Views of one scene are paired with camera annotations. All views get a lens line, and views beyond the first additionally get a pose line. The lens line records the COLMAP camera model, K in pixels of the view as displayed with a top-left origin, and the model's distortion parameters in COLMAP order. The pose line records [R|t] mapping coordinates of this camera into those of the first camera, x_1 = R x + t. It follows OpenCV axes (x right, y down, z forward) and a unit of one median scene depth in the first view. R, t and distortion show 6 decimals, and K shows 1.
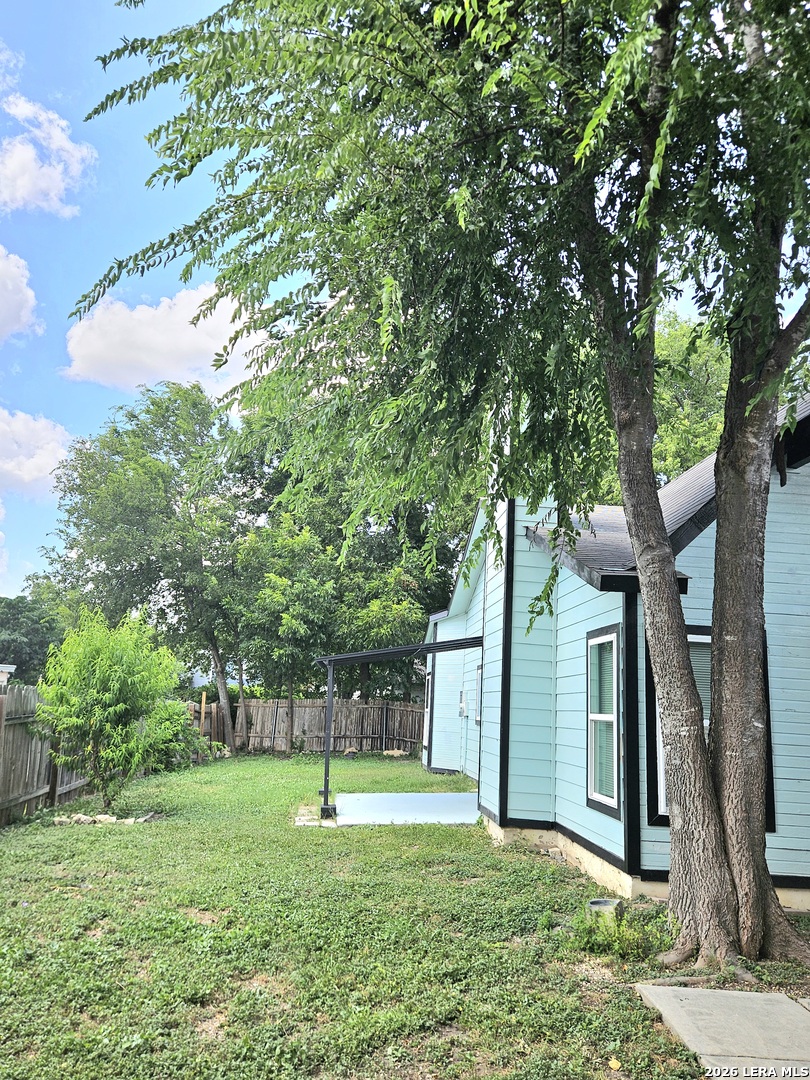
lens RADIAL K [[821.3, 0, 403.0], [0, 821.3, 492.0], [0, 0, 1]] dist [0.053021, -0.063672]
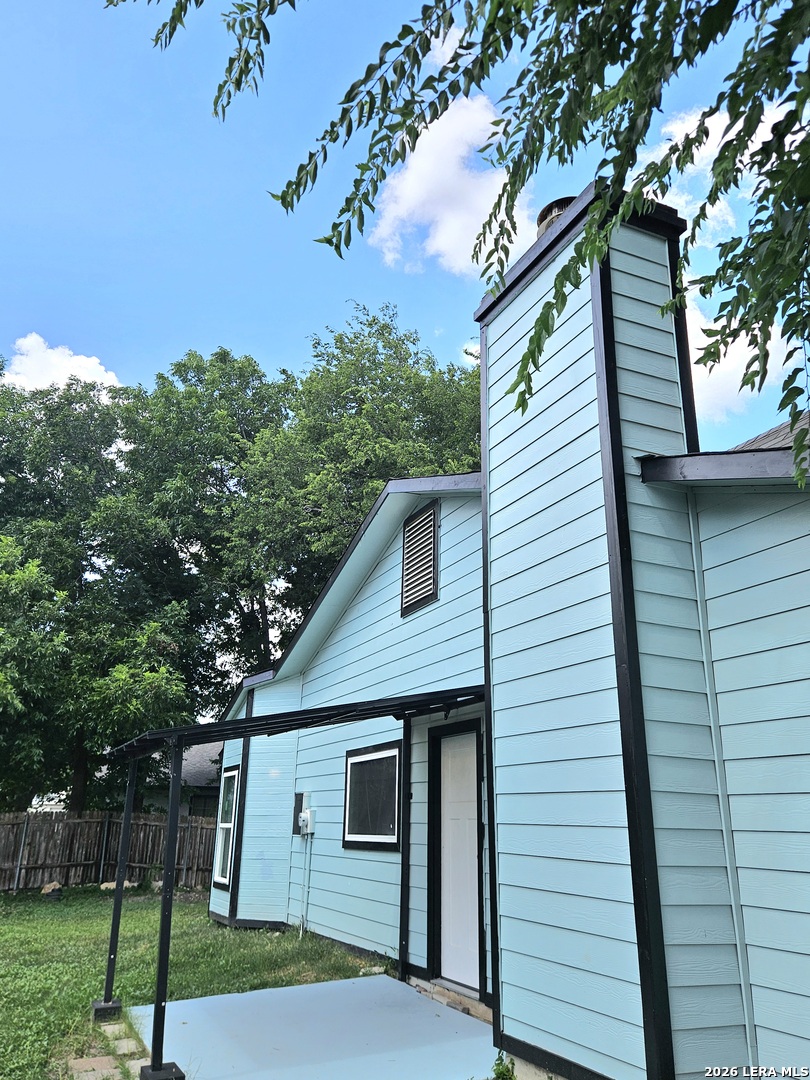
lens RADIAL K [[821.3, 0, 403.0], [0, 821.3, 492.0], [0, 0, 1]] dist [0.053021, -0.063672]
pose [[0.932322, 0.097230, 0.348313, -0.070020], [-0.058602, 0.991068, -0.119791, 0.053915], [-0.356849, 0.091272, 0.929692, 0.232172]]
